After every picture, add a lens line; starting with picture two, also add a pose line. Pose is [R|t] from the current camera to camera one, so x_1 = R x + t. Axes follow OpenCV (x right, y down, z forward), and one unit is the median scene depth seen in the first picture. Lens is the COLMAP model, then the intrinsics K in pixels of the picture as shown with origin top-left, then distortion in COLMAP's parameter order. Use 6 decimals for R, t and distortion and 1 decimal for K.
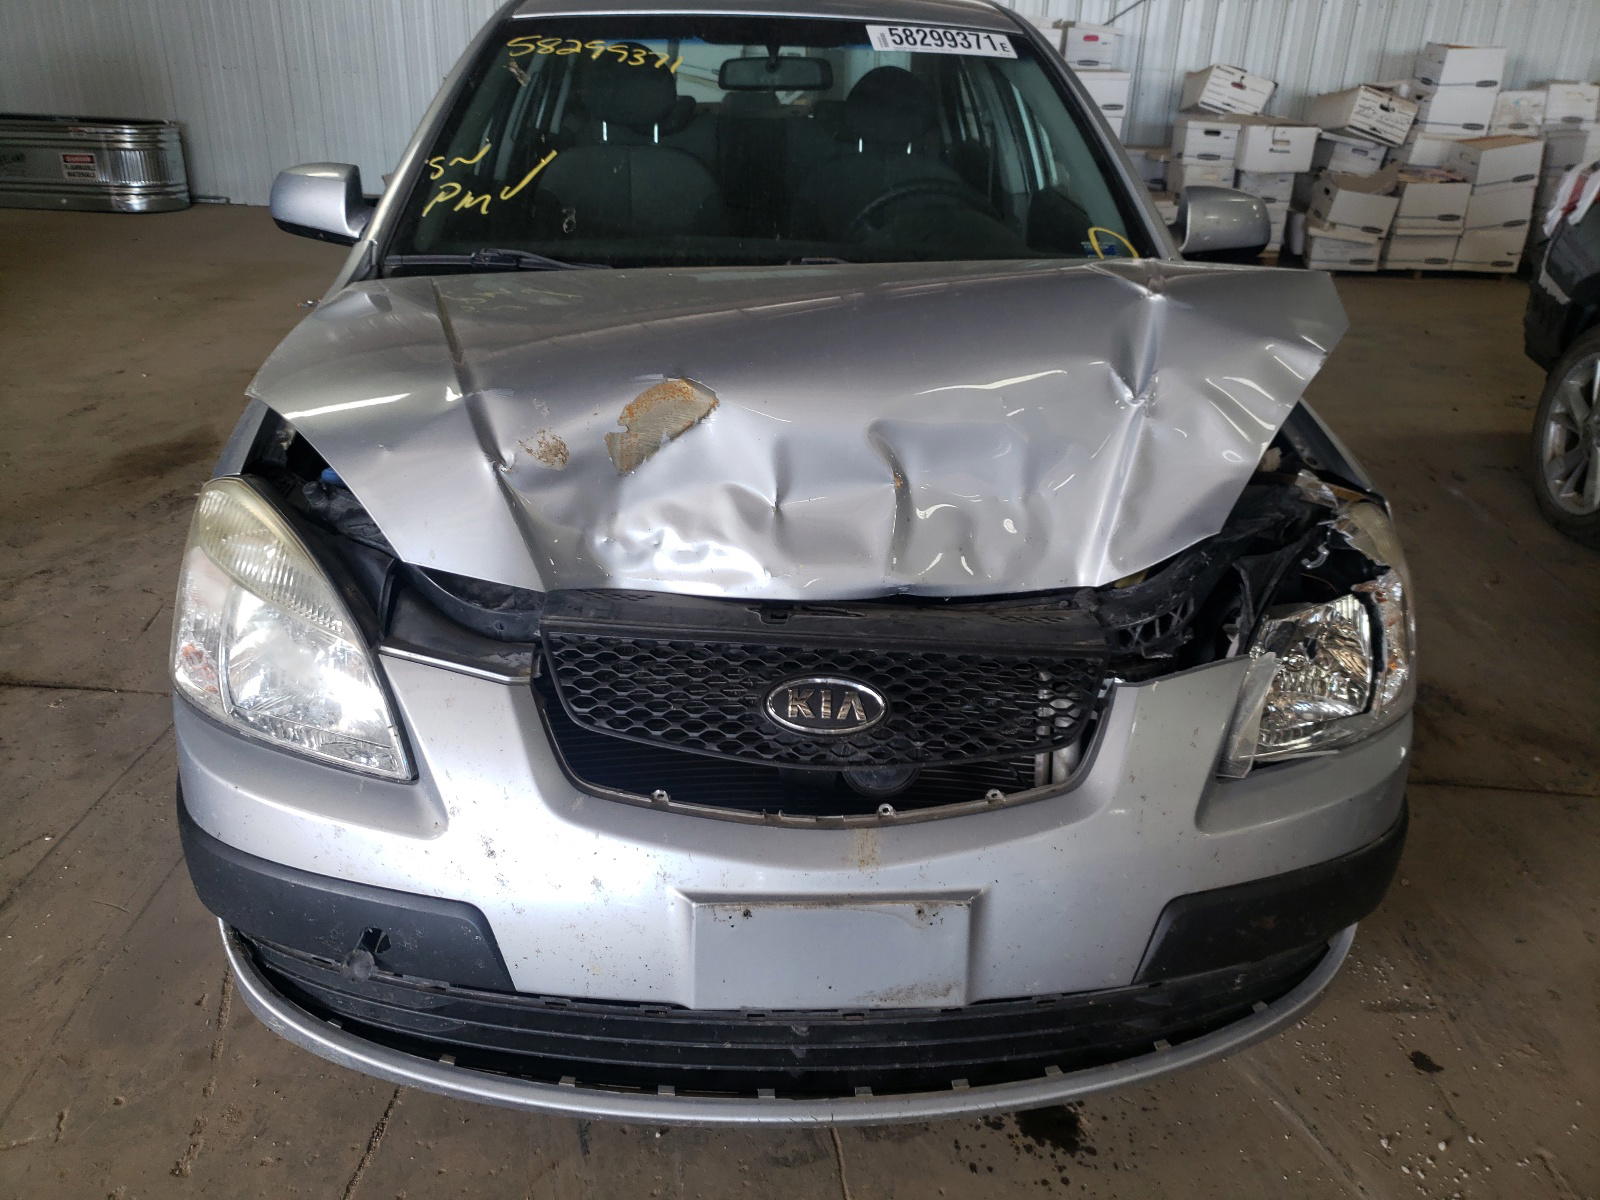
lens RADIAL K [[1203.5, 0, 800.5], [0, 1203.5, 556.7], [0, 0, 1]] dist [0.031780, -0.000946]
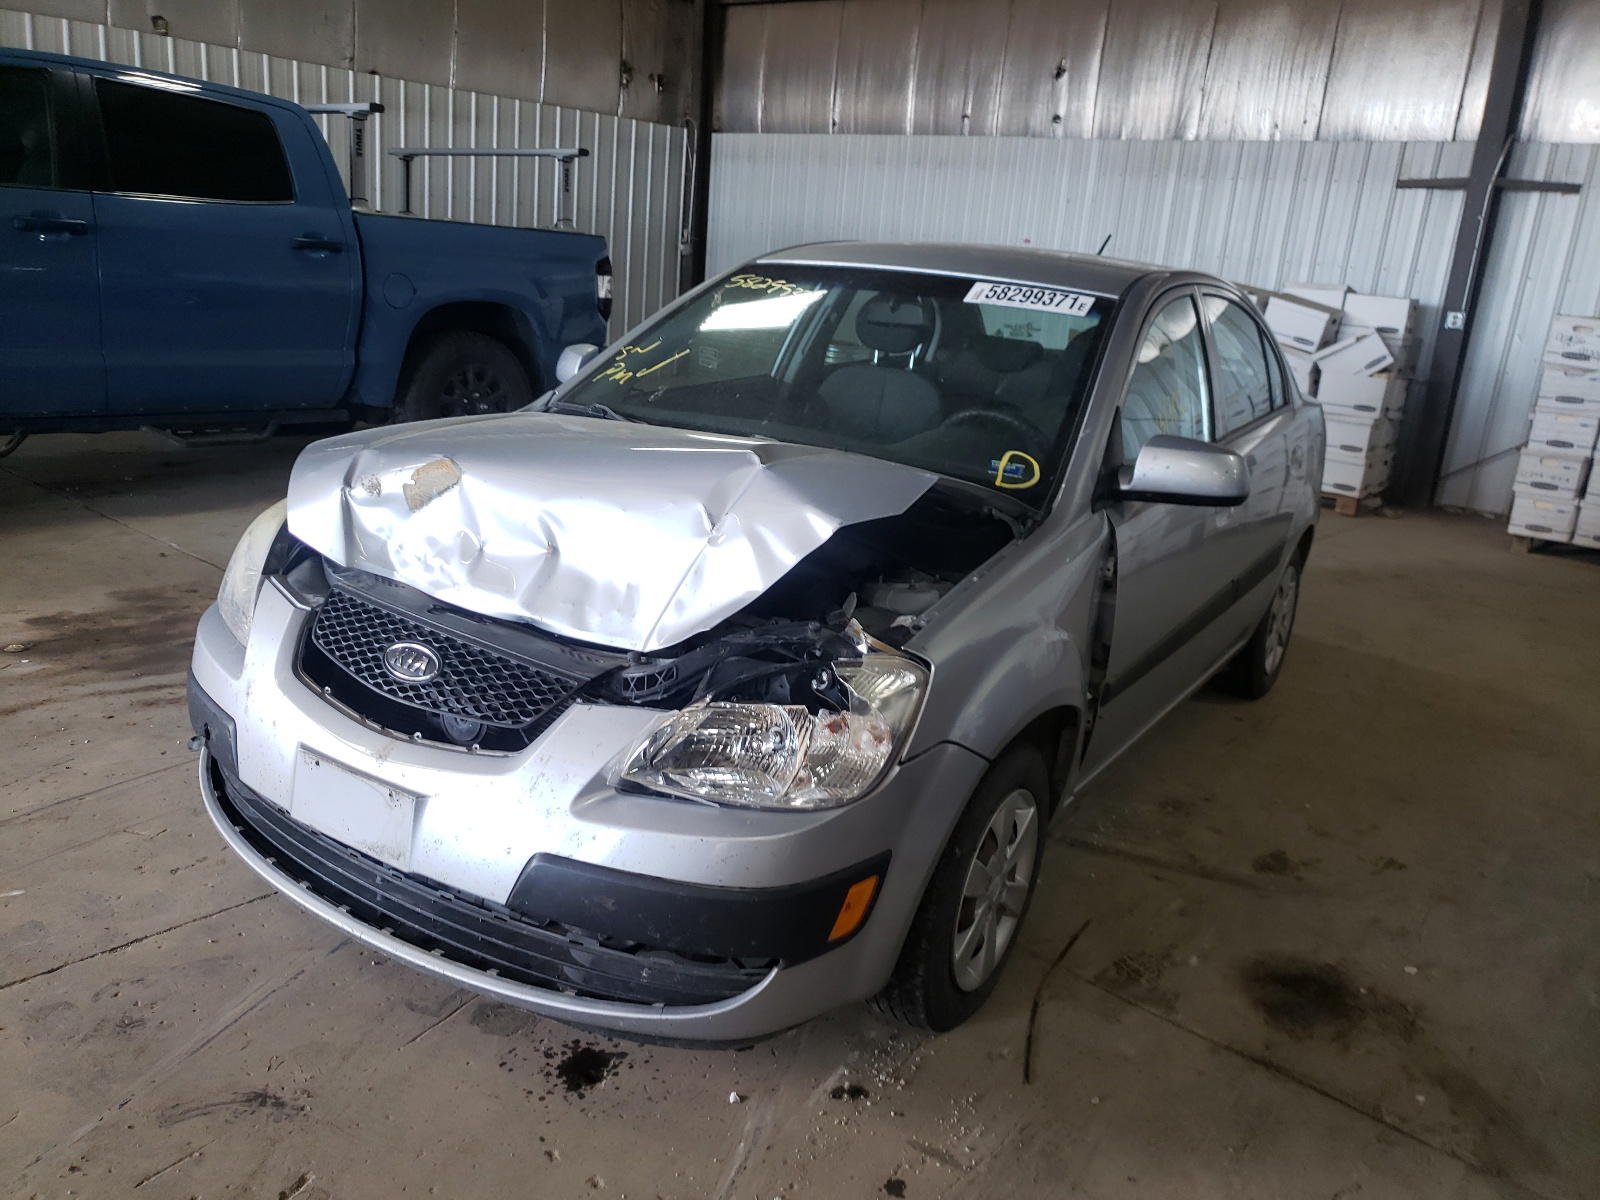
lens RADIAL K [[1203.3, 0, 800.0], [0, 1203.3, 600.0], [0, 0, 1]] dist [-0.006751, -0.001650]
pose [[0.815764, 0.189330, -0.546519, 0.875963], [-0.276947, 0.957404, -0.081714, 0.024962], [0.507769, 0.218016, 0.833451, -0.042189]]
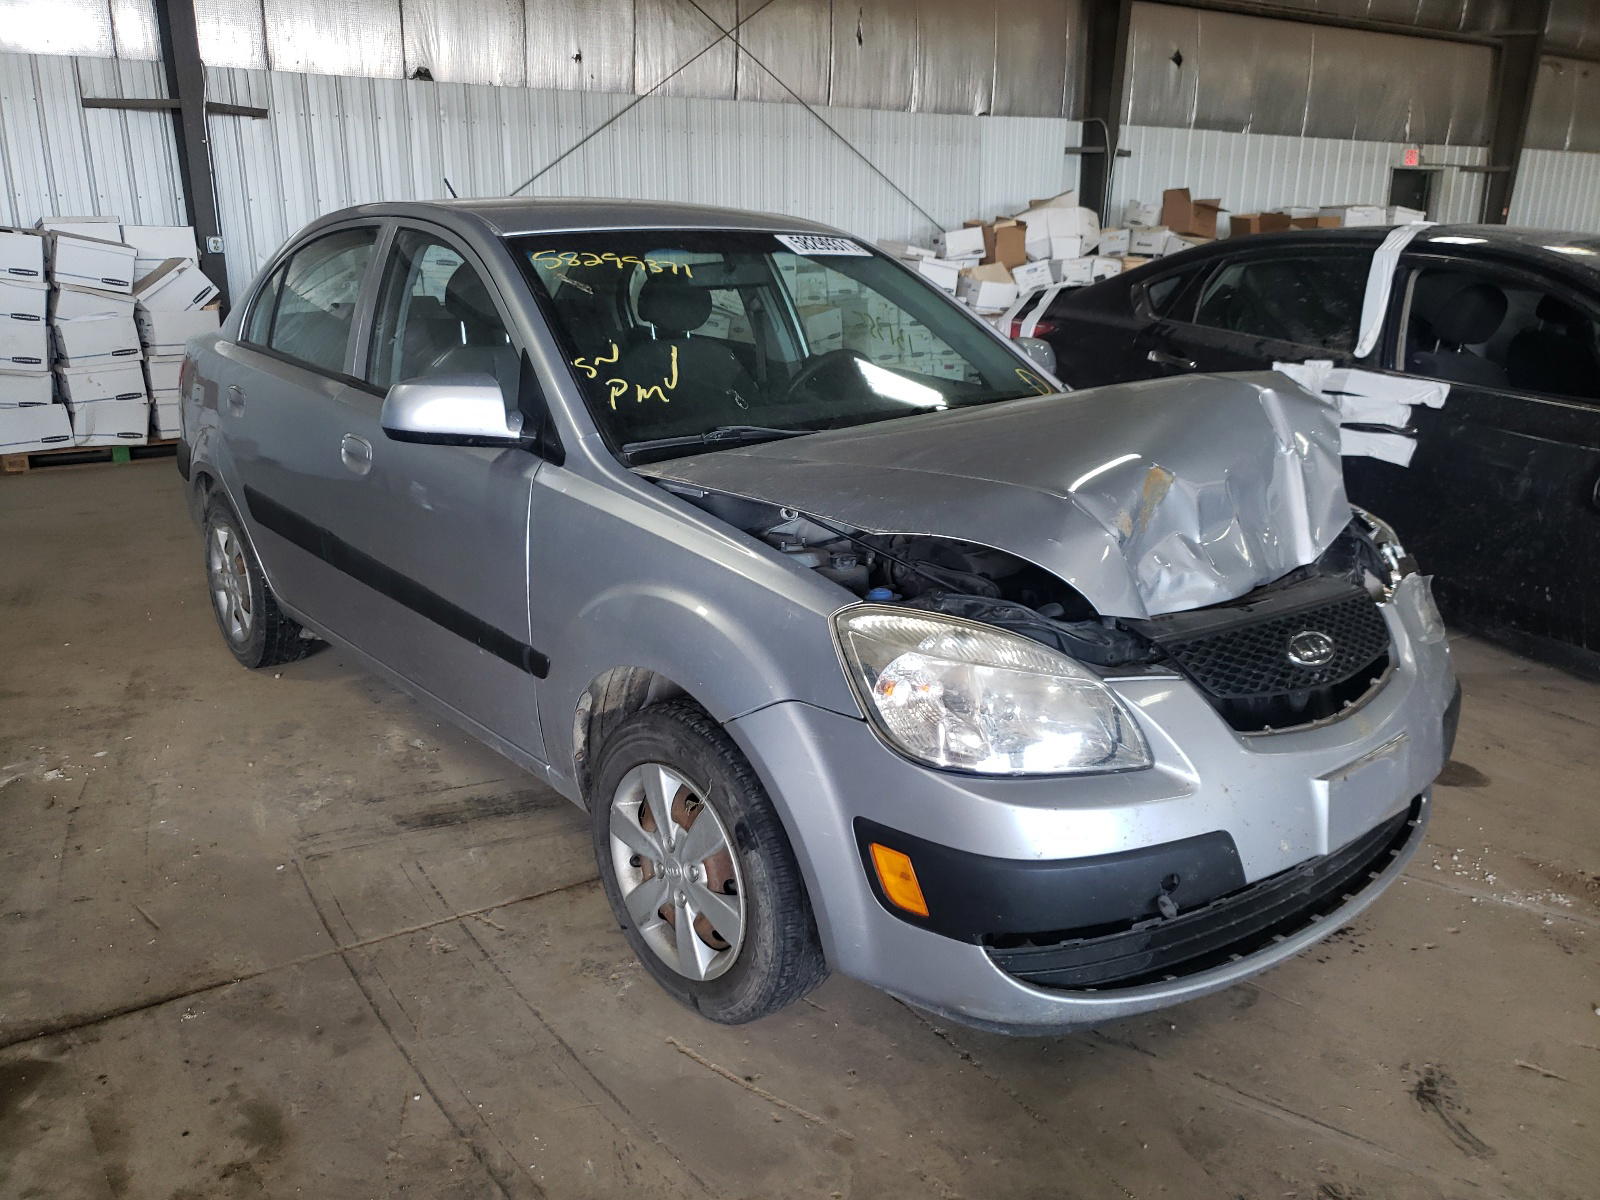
lens RADIAL K [[1204.2, 0, 799.4], [0, 1204.2, 574.3], [0, 0, 1]] dist [0.002484, 0.002706]
pose [[0.811769, -0.179899, 0.555578, -1.491961], [0.249933, 0.966860, -0.052109, -0.059597], [-0.527792, 0.181158, 0.829830, 0.026672]]
